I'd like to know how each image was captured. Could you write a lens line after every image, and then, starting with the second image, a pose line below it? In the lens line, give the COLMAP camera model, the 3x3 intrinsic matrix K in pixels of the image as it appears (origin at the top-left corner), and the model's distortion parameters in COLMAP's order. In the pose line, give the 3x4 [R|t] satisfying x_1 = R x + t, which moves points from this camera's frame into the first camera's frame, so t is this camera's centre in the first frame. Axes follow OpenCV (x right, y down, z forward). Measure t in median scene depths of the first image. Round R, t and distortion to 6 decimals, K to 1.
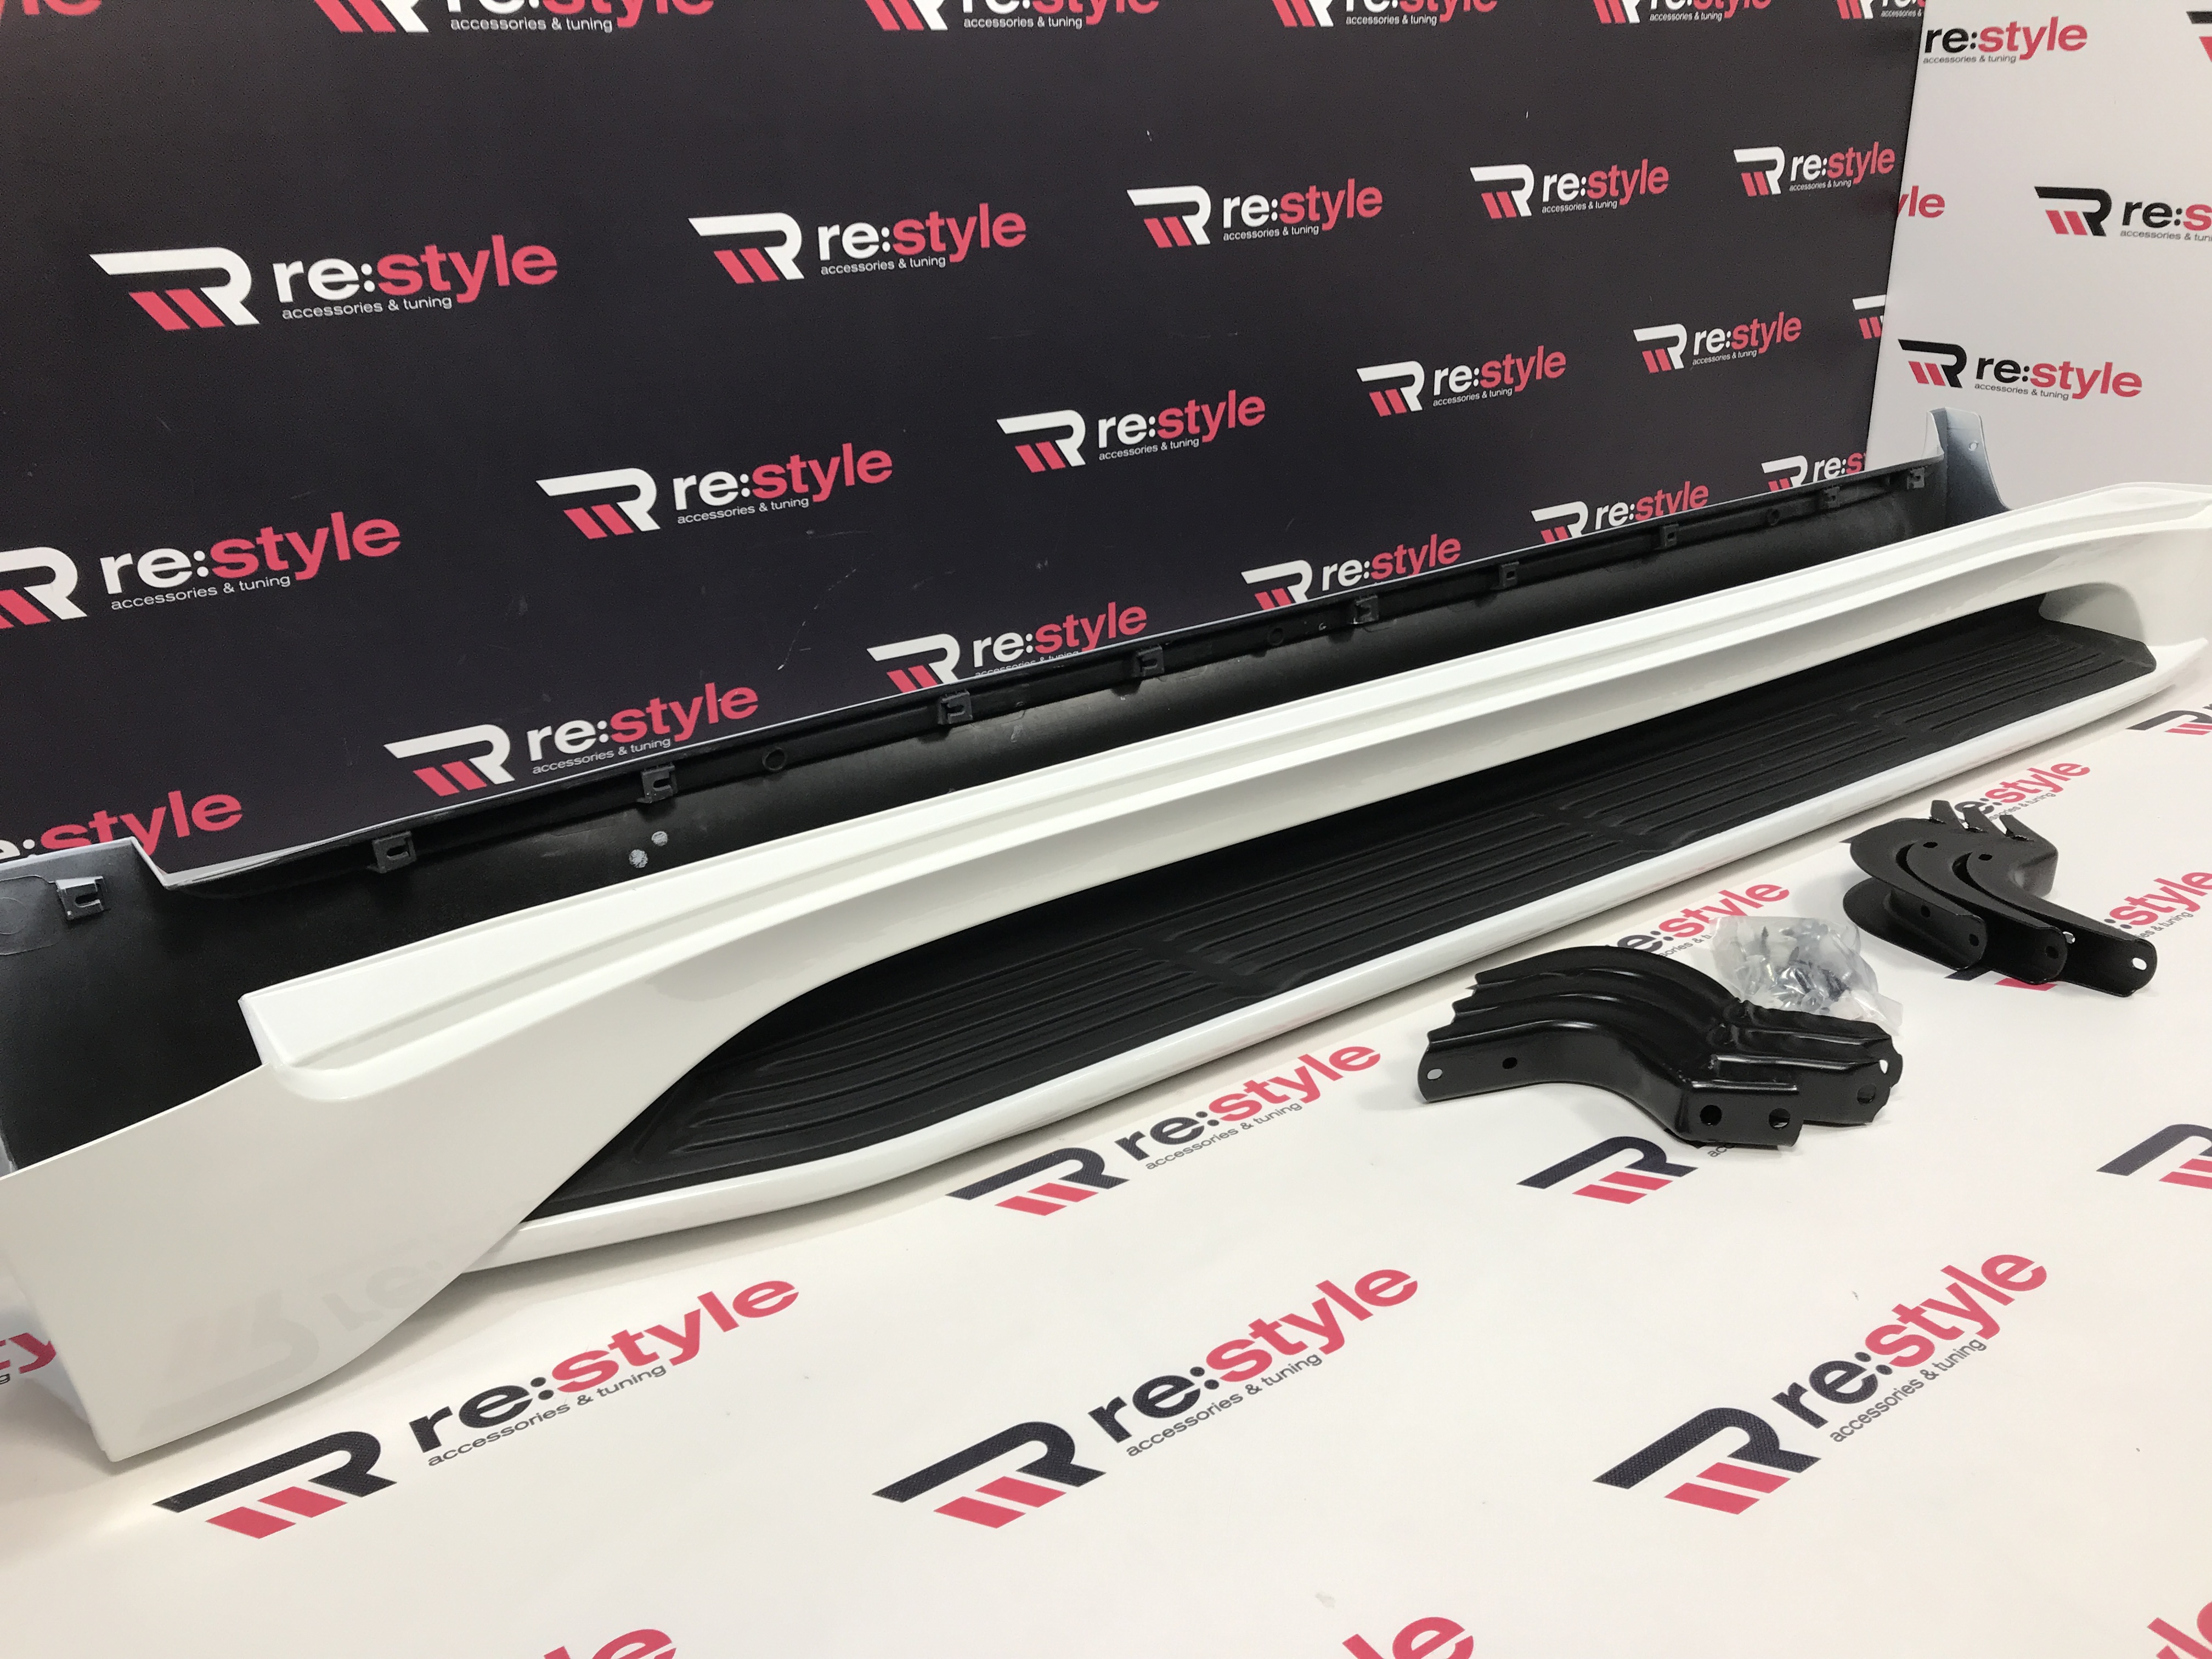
lens RADIAL K [[1812.4, 0, 1103.0], [0, 1812.4, 825.9], [0, 0, 1]] dist [0.014470, 0.024582]
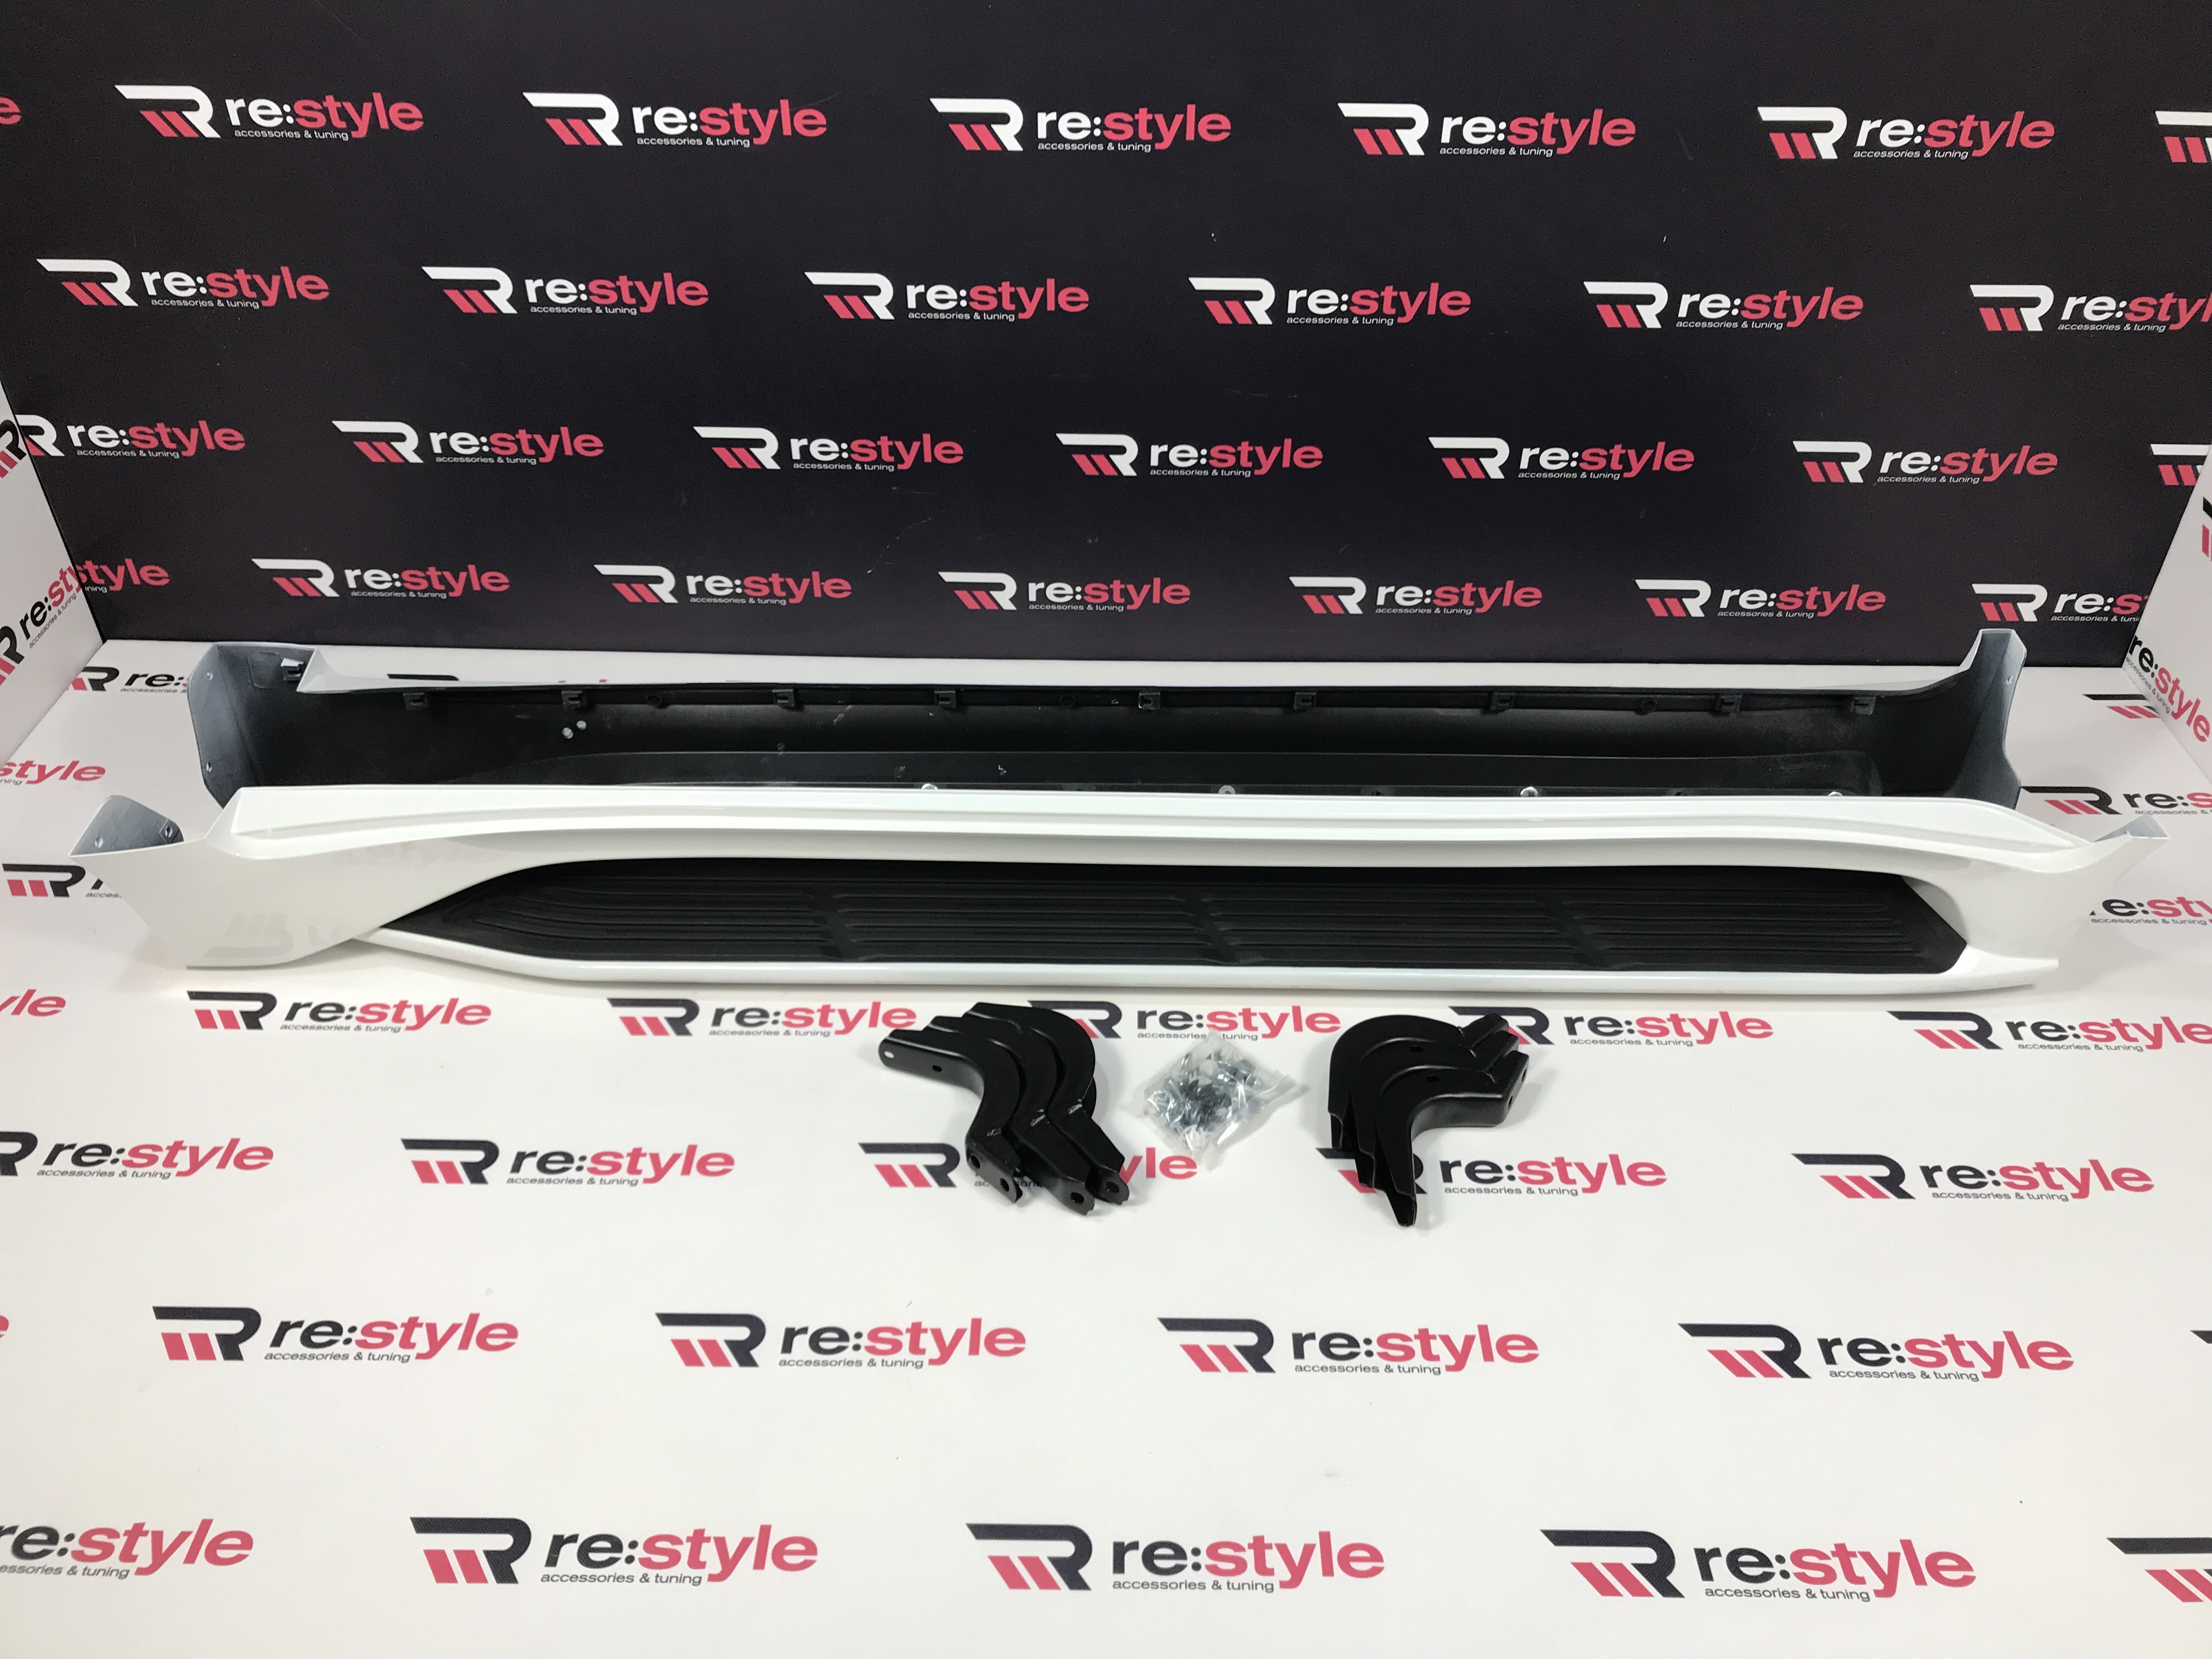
lens RADIAL K [[1812.4, 0, 1113.0], [0, 1812.4, 829.7], [0, 0, 1]] dist [0.014470, 0.024582]
pose [[0.818501, 0.378809, -0.431926, 0.775202], [-0.245857, 0.910459, 0.332593, -0.494539], [0.519240, -0.166036, 0.838345, -0.125036]]
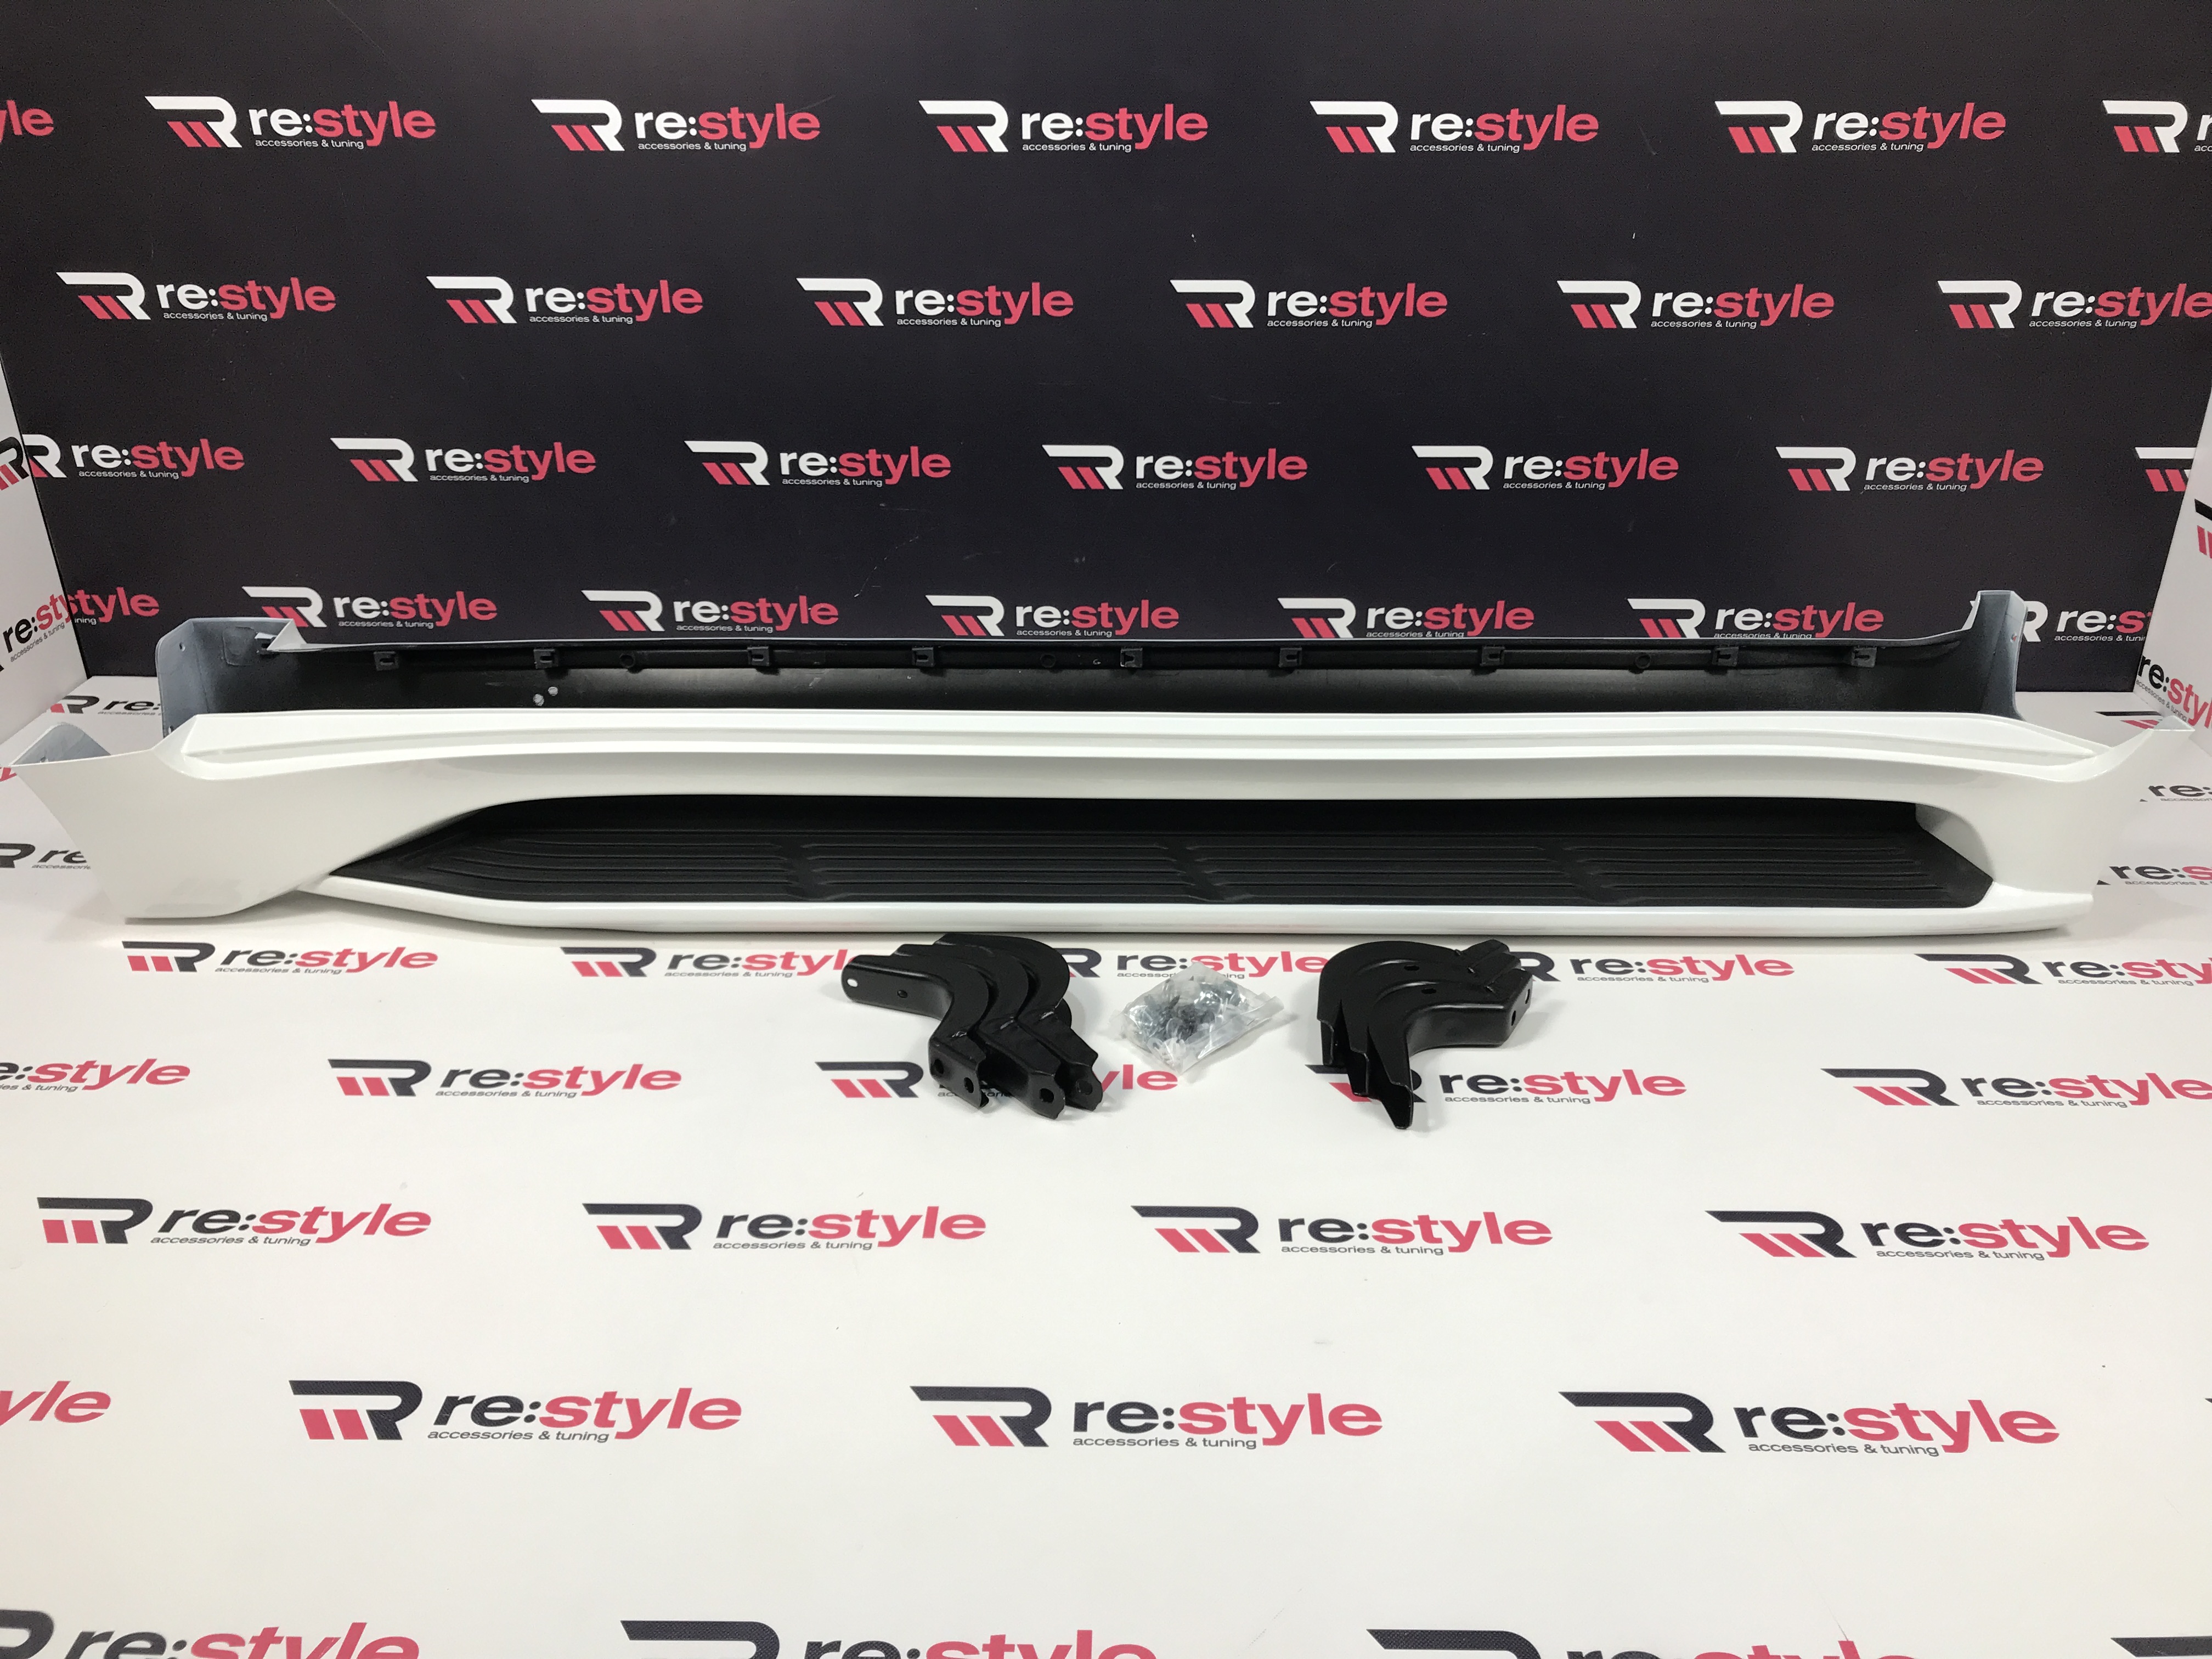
lens RADIAL K [[1812.4, 0, 1111.4], [0, 1812.4, 829.7], [0, 0, 1]] dist [0.014470, 0.024582]
pose [[0.812840, 0.285936, -0.507476, 0.876716], [-0.240283, 0.958240, 0.155050, -0.210814], [0.530618, -0.004093, 0.847601, -0.091004]]
